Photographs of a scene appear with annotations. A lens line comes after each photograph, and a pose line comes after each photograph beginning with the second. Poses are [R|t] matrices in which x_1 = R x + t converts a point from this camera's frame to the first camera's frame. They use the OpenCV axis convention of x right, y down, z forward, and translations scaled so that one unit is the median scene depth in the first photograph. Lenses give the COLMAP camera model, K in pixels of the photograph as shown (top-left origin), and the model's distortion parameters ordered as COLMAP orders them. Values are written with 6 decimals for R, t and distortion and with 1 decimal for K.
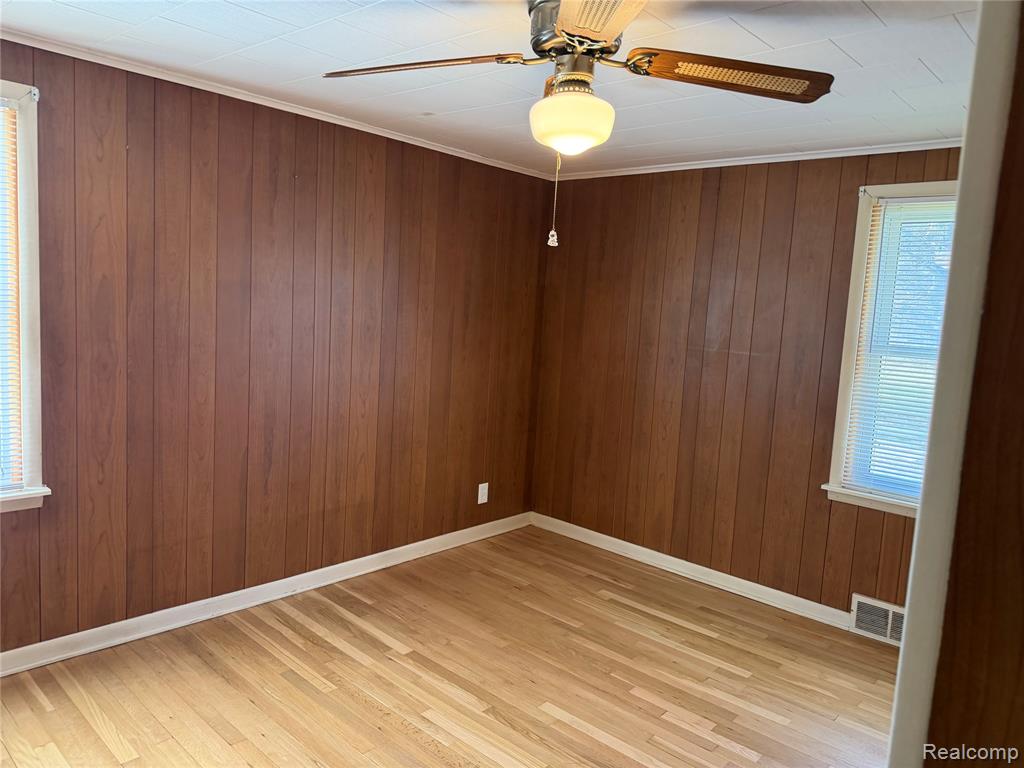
lens RADIAL K [[714.1, 0, 510.8], [0, 714.1, 380.6], [0, 0, 1]] dist [0.118674, -0.138520]
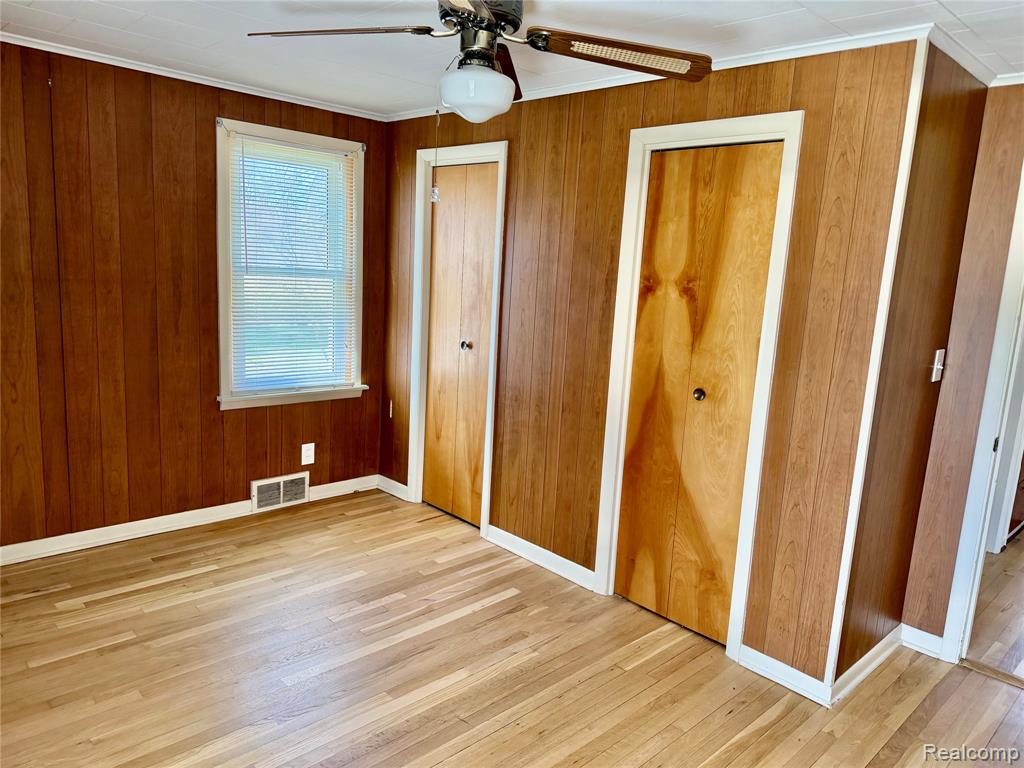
lens RADIAL K [[715.7, 0, 511.7], [0, 715.7, 385.5], [0, 0, 1]] dist [-0.003090, -0.000349]
pose [[0.073373, -0.218223, 0.973137, -0.576478], [0.053727, 0.975215, 0.214638, -0.082082], [-0.995856, 0.036535, 0.083279, 0.481198]]
